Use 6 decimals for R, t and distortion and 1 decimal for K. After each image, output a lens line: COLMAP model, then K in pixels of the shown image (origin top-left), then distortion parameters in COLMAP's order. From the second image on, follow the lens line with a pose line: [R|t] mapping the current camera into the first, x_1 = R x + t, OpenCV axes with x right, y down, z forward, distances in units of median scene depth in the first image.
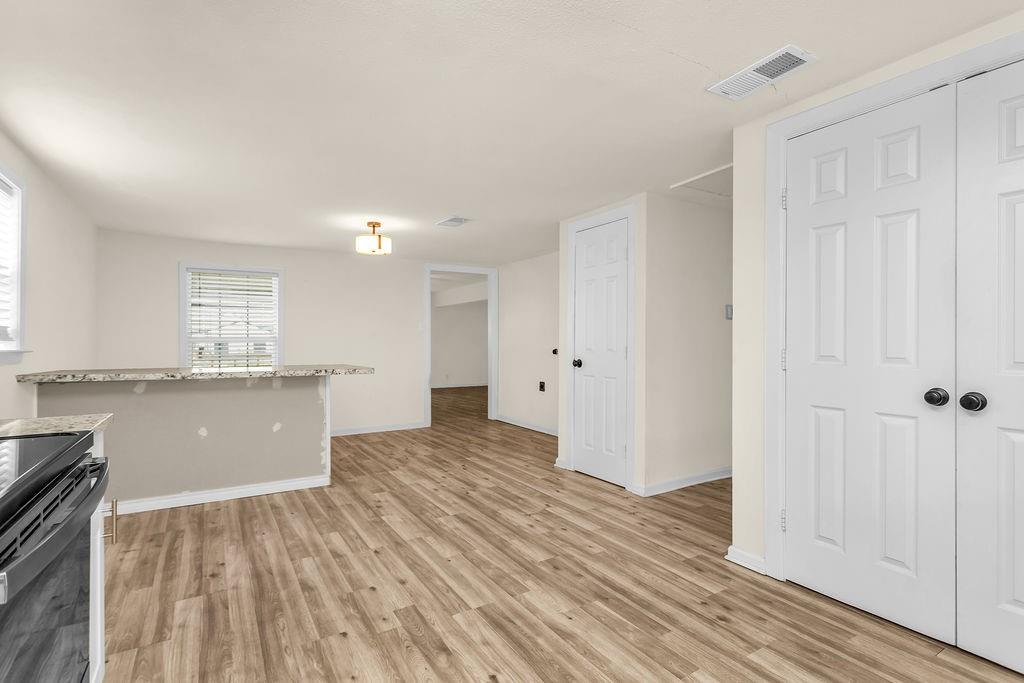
lens RADIAL K [[490.8, 0, 511.3], [0, 490.8, 337.2], [0, 0, 1]] dist [-0.000311, 0.000251]
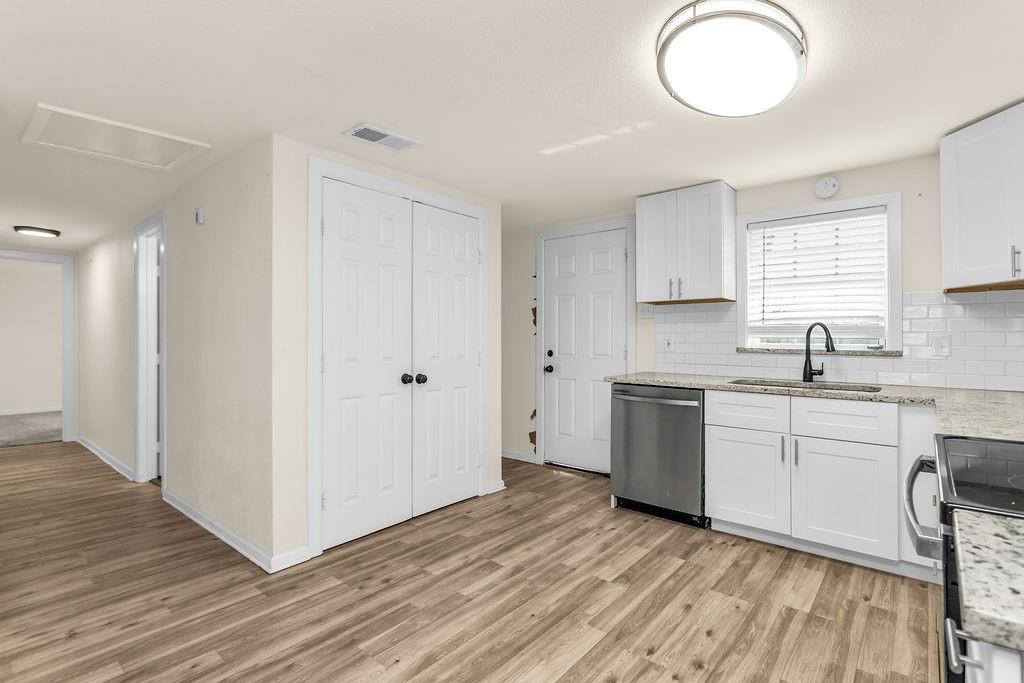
lens RADIAL K [[490.8, 0, 511.3], [0, 490.8, 337.2], [0, 0, 1]] dist [-0.000311, 0.000251]
pose [[-0.312348, -0.001319, 0.949967, -0.445179], [-0.010652, 0.999941, -0.002114, -0.012158], [-0.949908, -0.010779, -0.312344, 0.606137]]
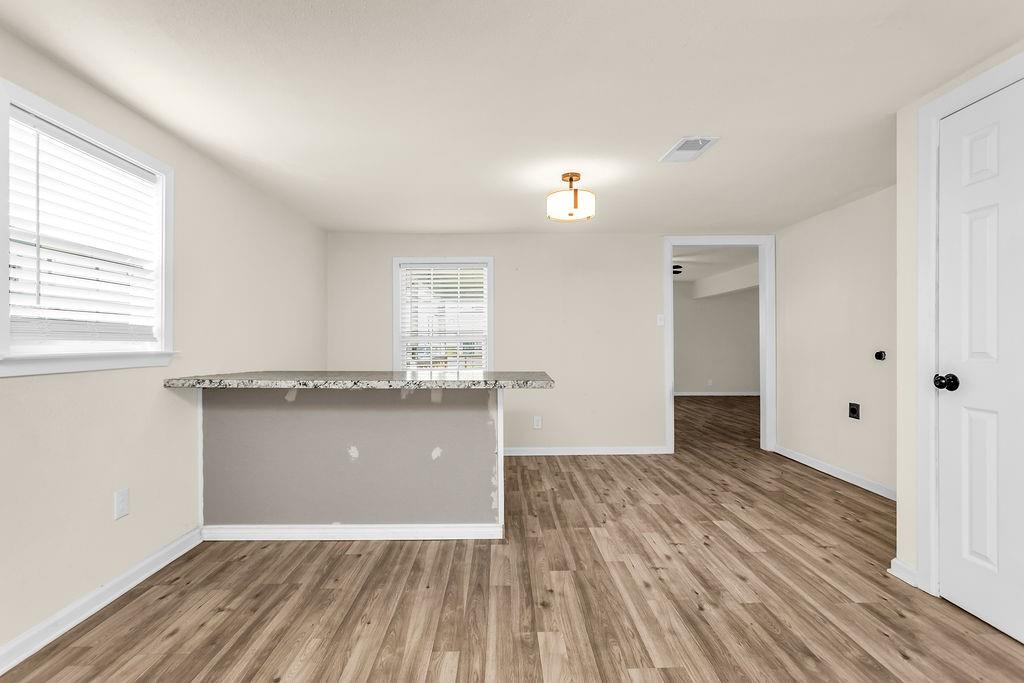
lens RADIAL K [[495.3, 0, 510.3], [0, 495.3, 339.8], [0, 0, 1]] dist [0.001762, 0.000528]
pose [[0.860770, -0.006849, -0.508948, 0.013698], [0.010106, 0.999942, 0.003635, 0.005891], [0.508893, -0.008272, 0.860790, 0.414150]]
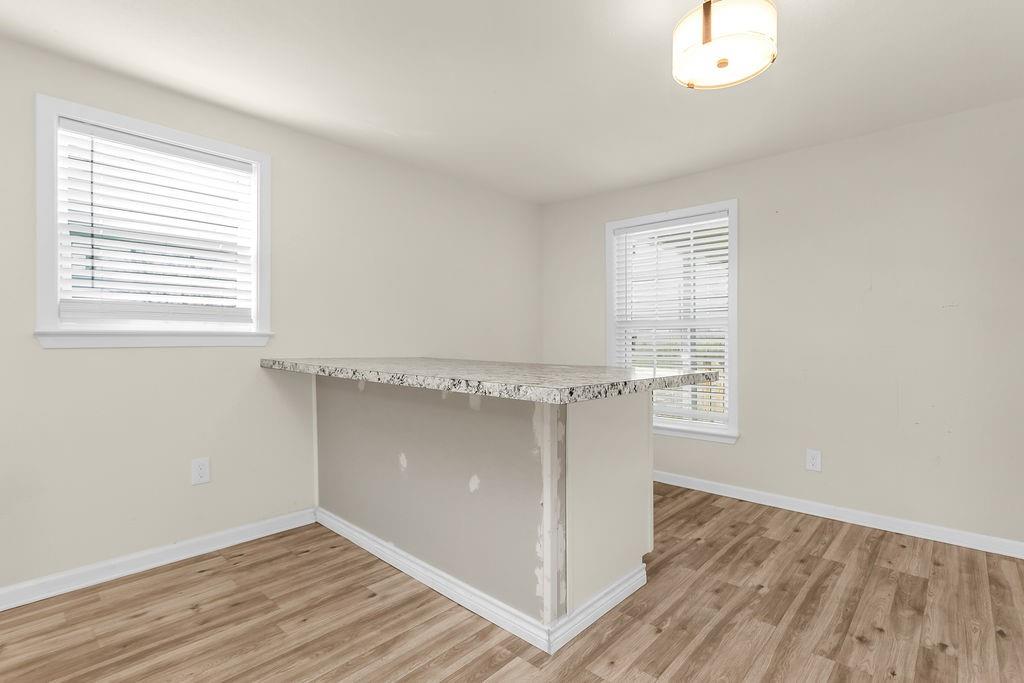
lens RADIAL K [[490.8, 0, 511.3], [0, 490.8, 337.2], [0, 0, 1]] dist [-0.000311, 0.000251]
pose [[0.269869, -0.001654, -0.962896, 0.031869], [0.009610, 0.999953, 0.000976, 0.030160], [0.962849, -0.009517, 0.269872, 0.933855]]
